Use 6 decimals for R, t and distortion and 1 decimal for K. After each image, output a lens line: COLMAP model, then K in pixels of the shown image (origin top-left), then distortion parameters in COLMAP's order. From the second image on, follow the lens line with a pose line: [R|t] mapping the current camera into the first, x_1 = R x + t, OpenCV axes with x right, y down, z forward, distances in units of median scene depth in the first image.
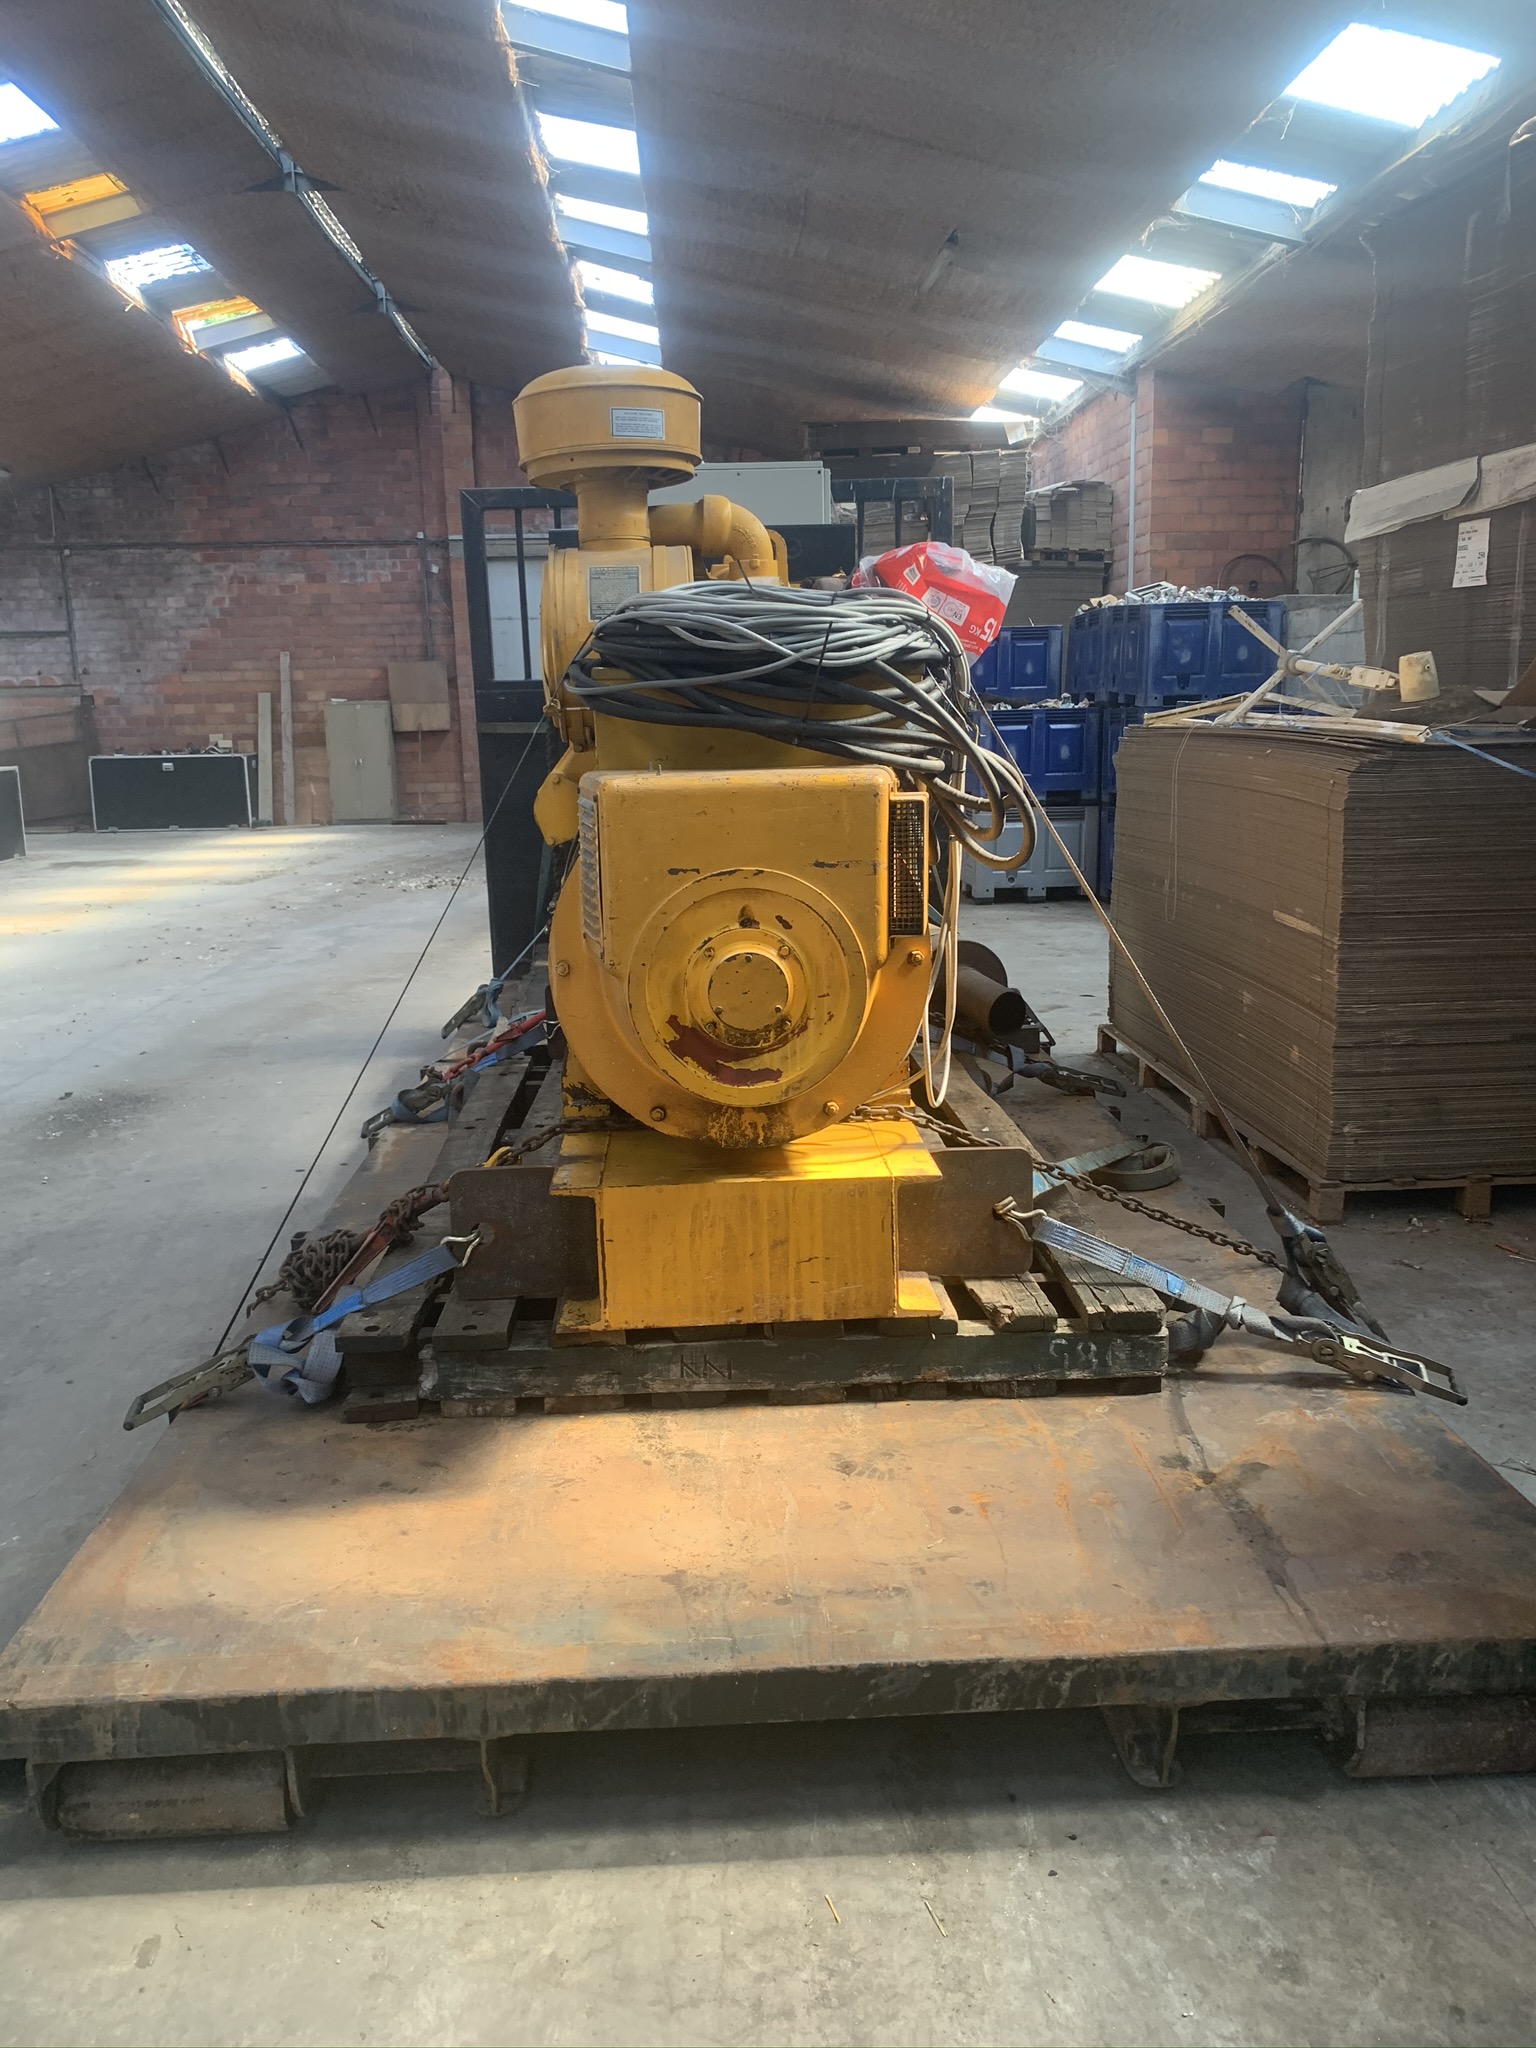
lens RADIAL K [[1551.2, 0, 759.9], [0, 1551.2, 1013.5], [0, 0, 1]] dist [0.003342, -0.020181]
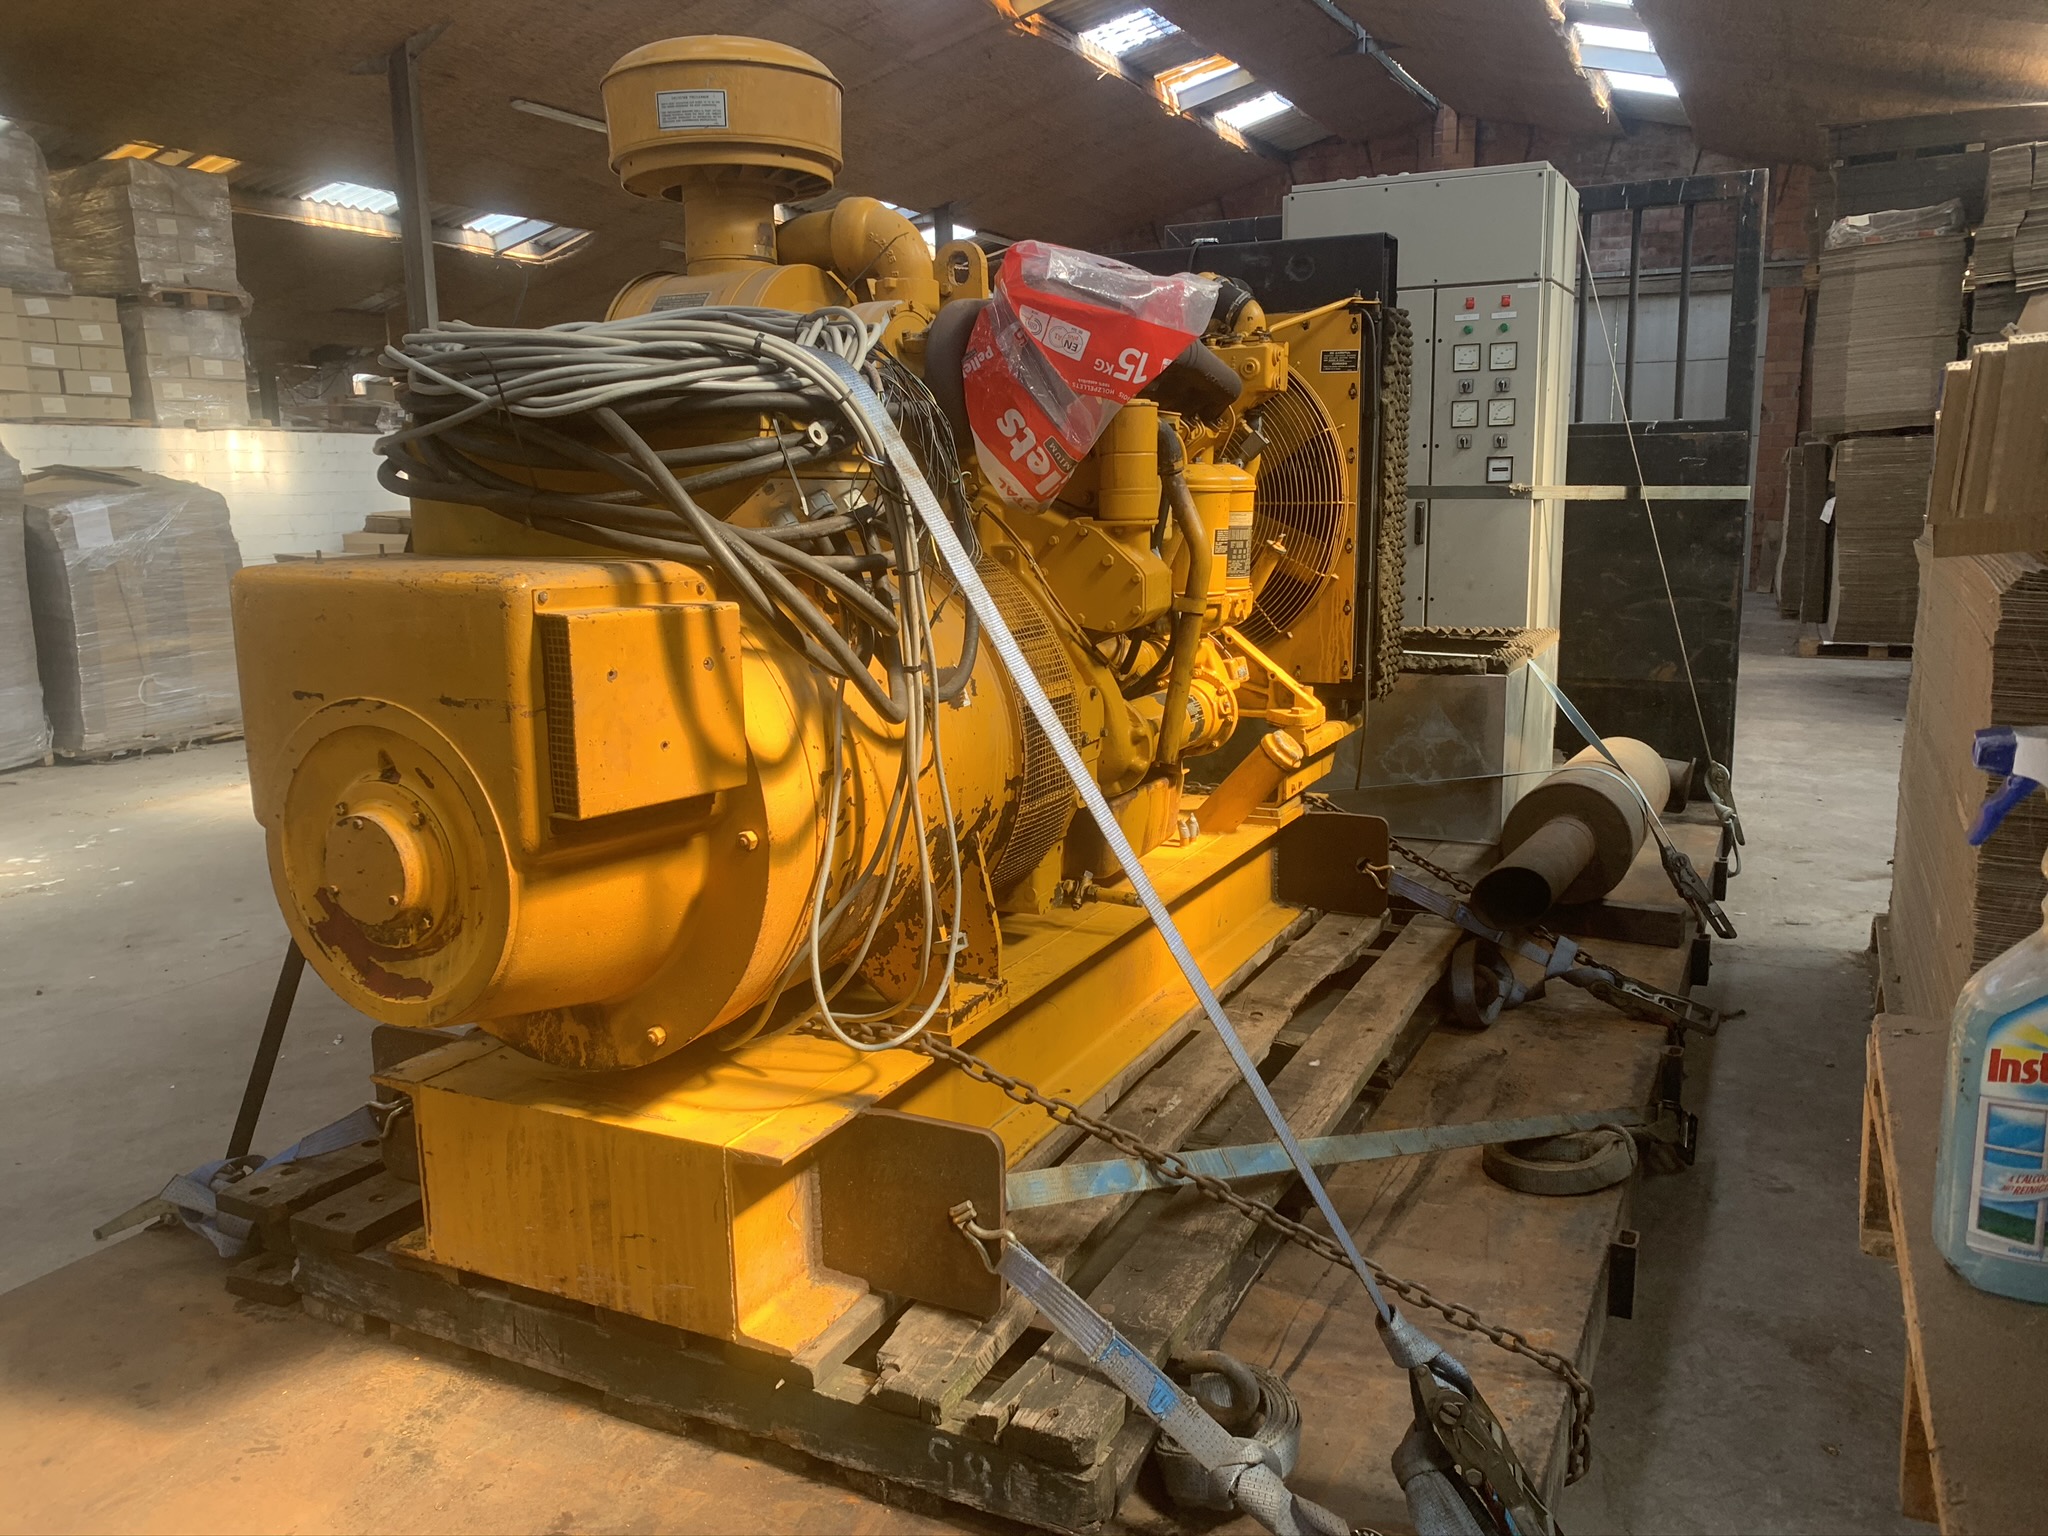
lens RADIAL K [[1551.2, 0, 1038.0], [0, 1551.2, 771.5], [0, 0, 1]] dist [0.003342, -0.020181]
pose [[0.875224, 0.098288, -0.473628, 0.513568], [-0.097502, 0.994888, 0.026286, -0.093836], [0.473790, 0.023173, 0.880333, 0.439946]]
